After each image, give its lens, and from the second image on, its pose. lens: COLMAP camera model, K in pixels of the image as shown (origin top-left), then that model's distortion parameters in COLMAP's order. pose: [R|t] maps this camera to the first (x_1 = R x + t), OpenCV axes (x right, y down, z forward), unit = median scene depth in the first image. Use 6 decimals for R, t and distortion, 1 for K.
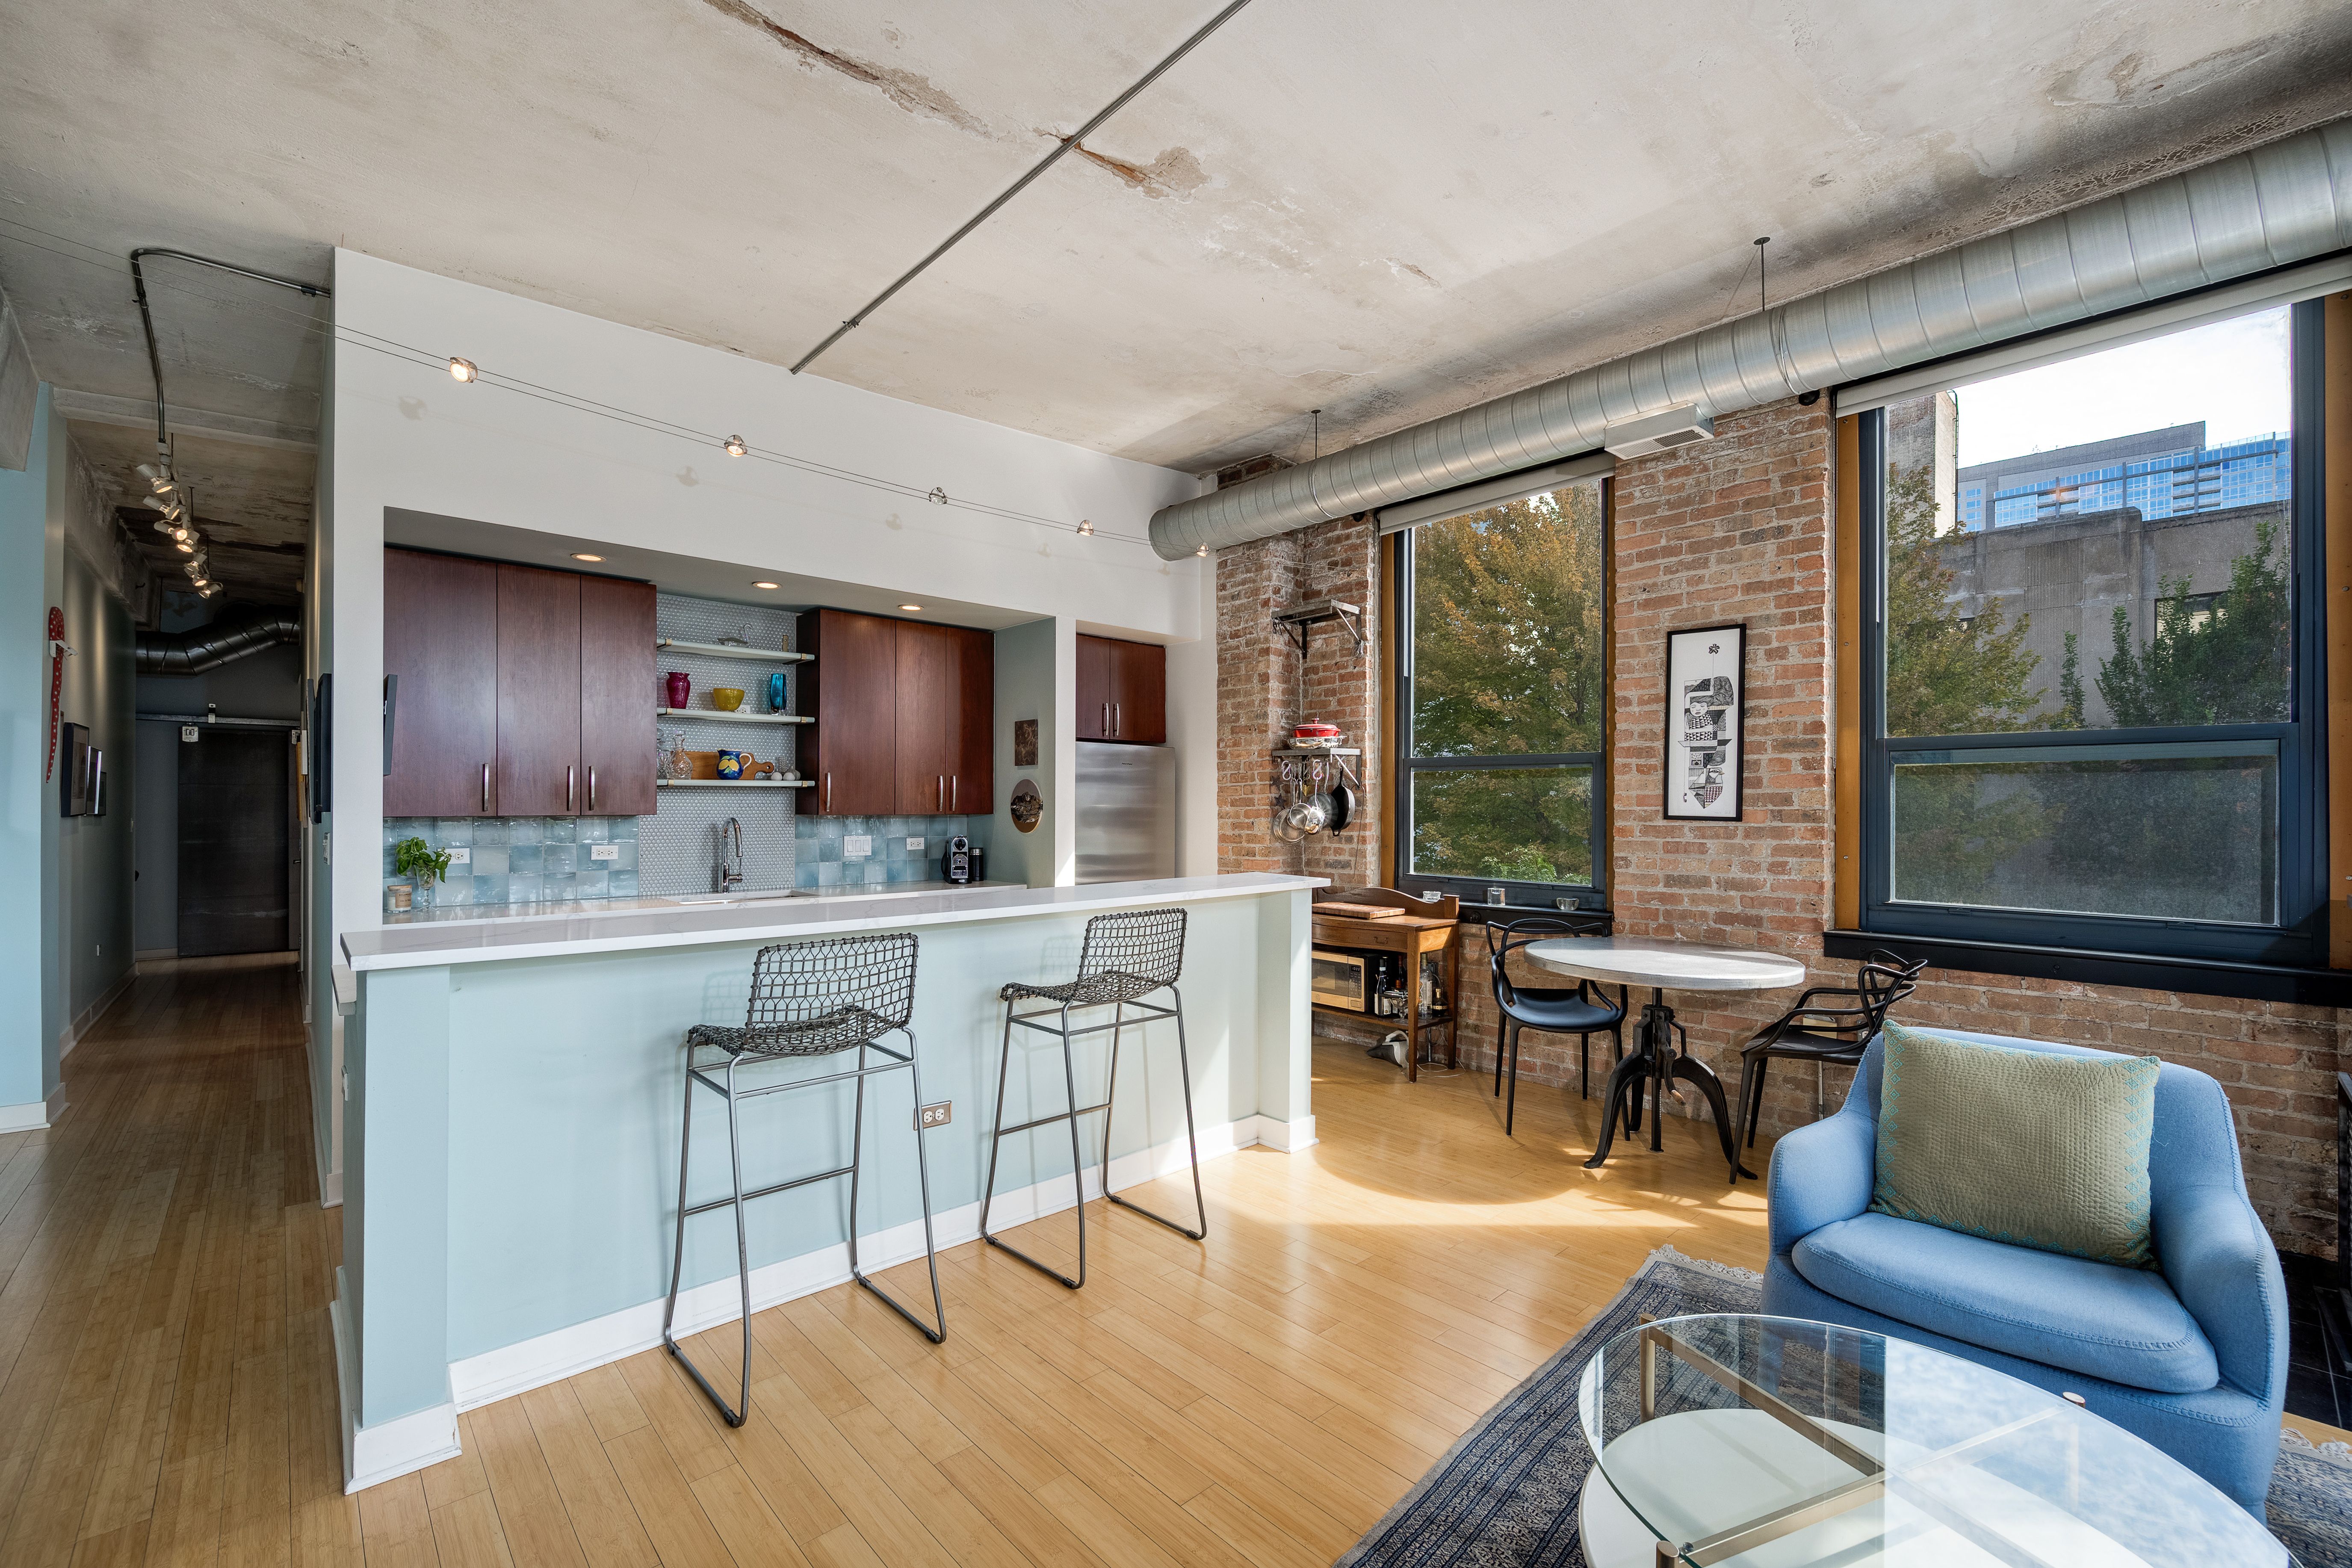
lens RADIAL K [[977.4, 0, 1186.9], [0, 977.4, 803.4], [0, 0, 1]] dist [0.009857, -0.000421]
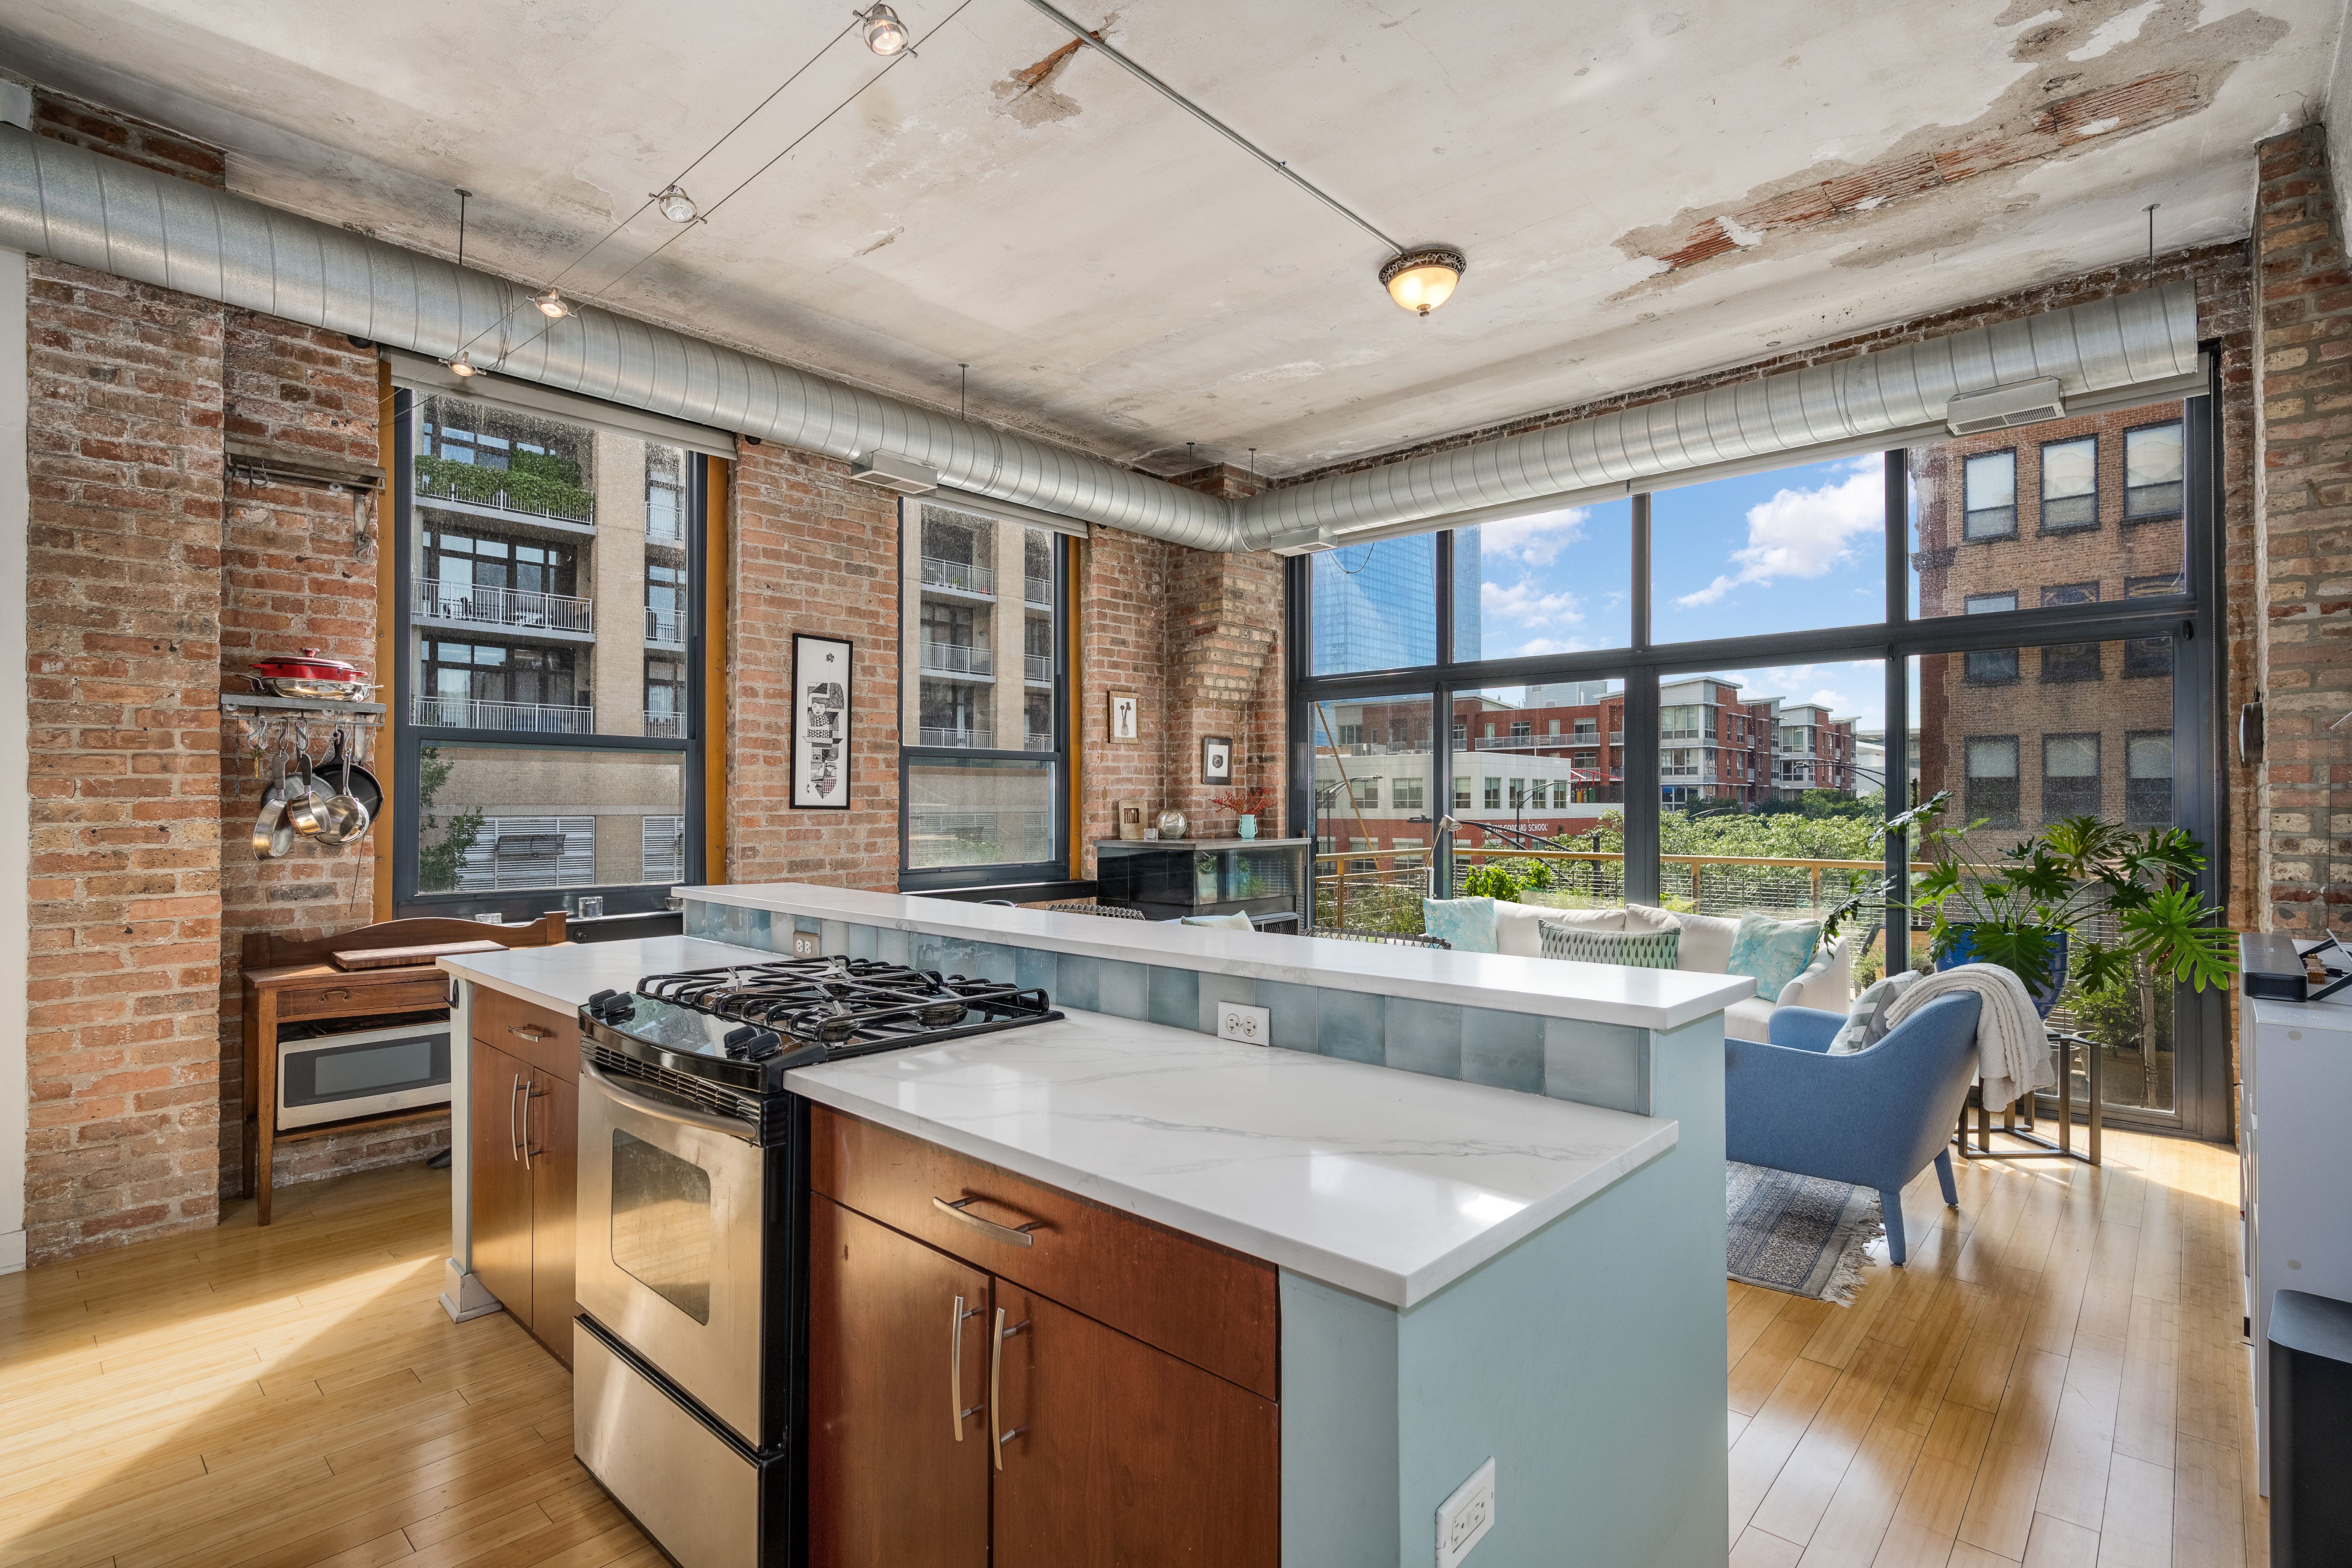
lens RADIAL K [[1109.1, 0, 1180.5], [0, 1109.1, 790.6], [0, 0, 1]] dist [0.000955, -0.000811]
pose [[-0.072649, 0.006031, 0.997339, -0.656358], [-0.003160, 0.999975, -0.006278, 0.002353], [-0.997353, -0.003608, -0.072628, 0.588045]]
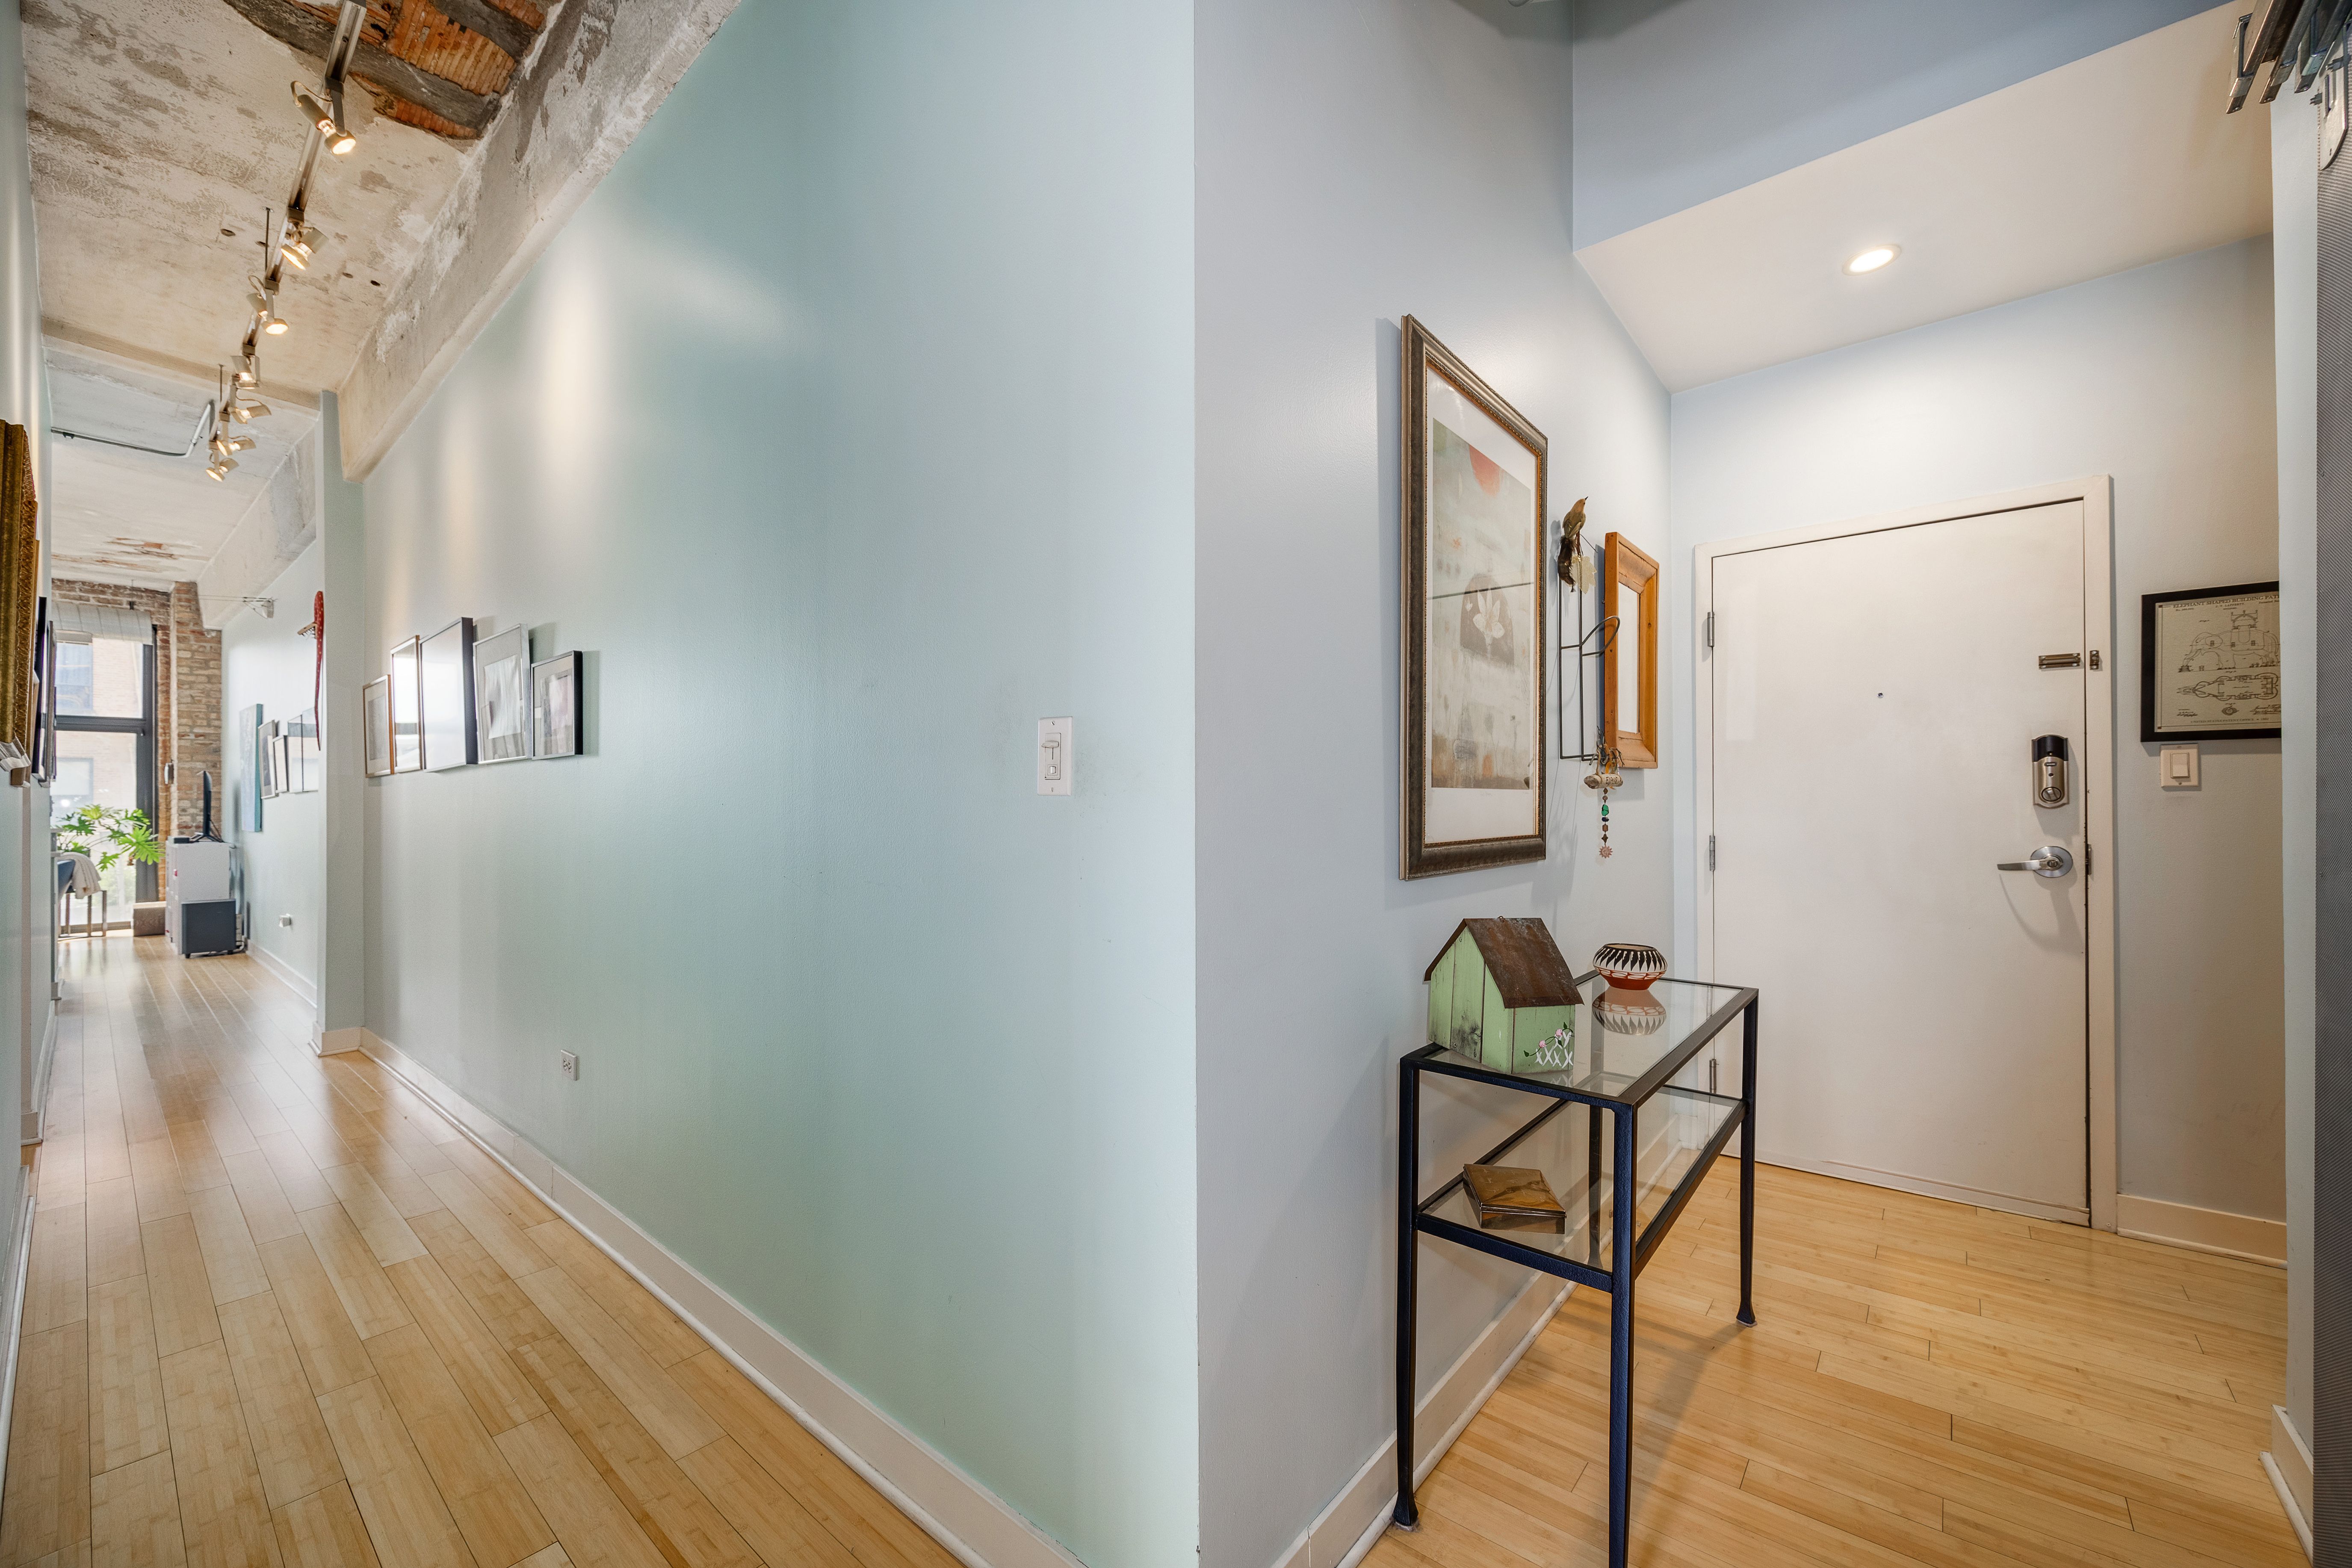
lens RADIAL K [[926.5, 0, 1177.4], [0, 926.5, 801.5], [0, 0, 1]] dist [0.001611, 0.000048]
pose [[-0.993429, -0.001272, -0.114445, -1.738888], [-0.000991, 0.999996, -0.002509, 0.014501], [0.114448, -0.002379, -0.993426, 1.873994]]
